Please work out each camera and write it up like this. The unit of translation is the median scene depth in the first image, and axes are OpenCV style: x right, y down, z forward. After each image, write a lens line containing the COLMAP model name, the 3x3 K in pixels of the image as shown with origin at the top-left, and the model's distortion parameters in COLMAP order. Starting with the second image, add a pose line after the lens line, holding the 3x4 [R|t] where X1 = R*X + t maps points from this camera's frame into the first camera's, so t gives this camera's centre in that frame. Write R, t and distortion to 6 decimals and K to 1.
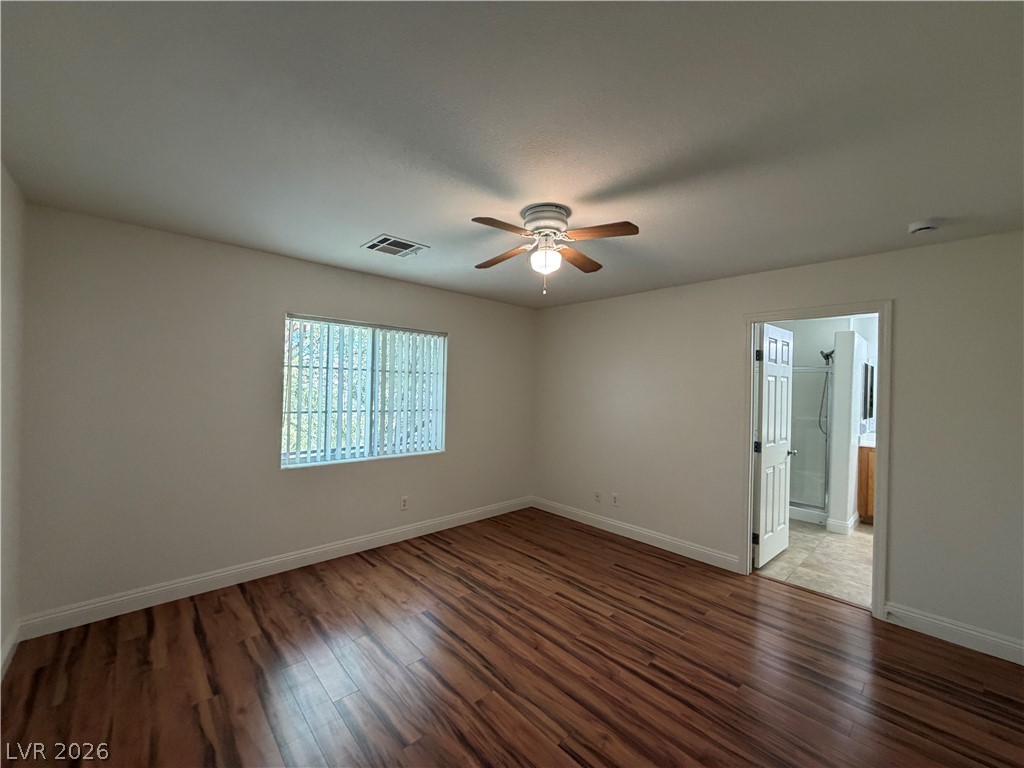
lens RADIAL K [[410.3, 0, 510.2], [0, 410.3, 383.5], [0, 0, 1]] dist [-0.001521, 0.000762]
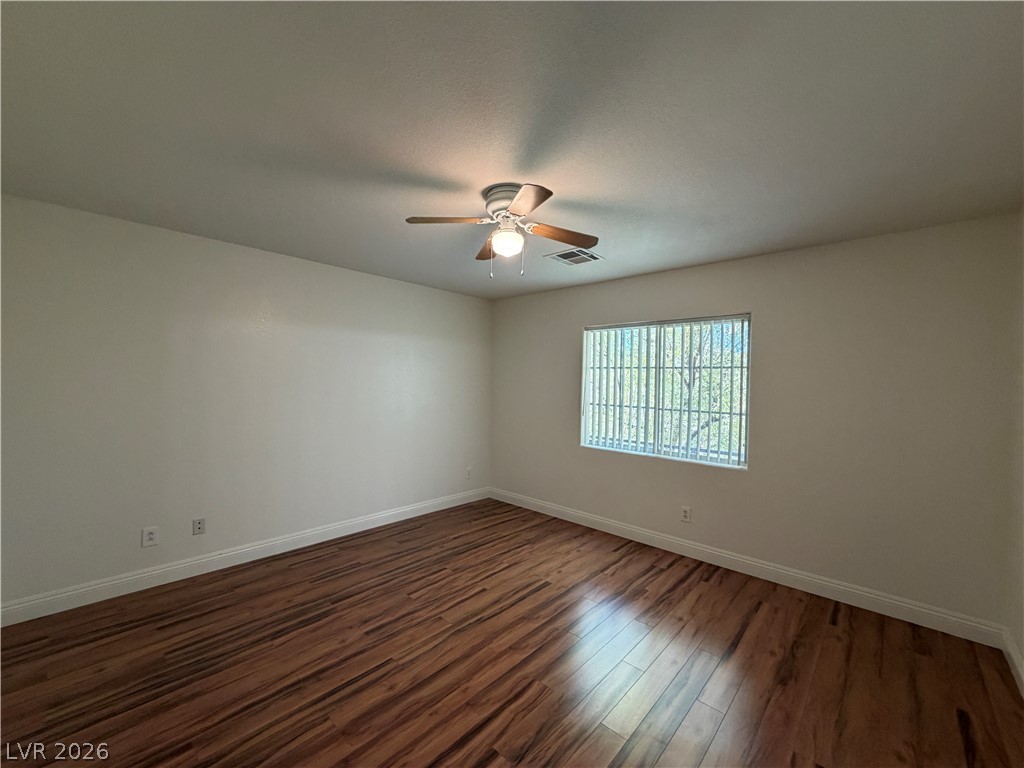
lens RADIAL K [[410.3, 0, 510.3], [0, 410.3, 386.6], [0, 0, 1]] dist [-0.001521, 0.000762]
pose [[0.071202, -0.011914, -0.997391, 0.755660], [-0.015576, 0.999793, -0.013055, 0.038132], [0.997340, 0.016465, 0.071002, 0.682029]]
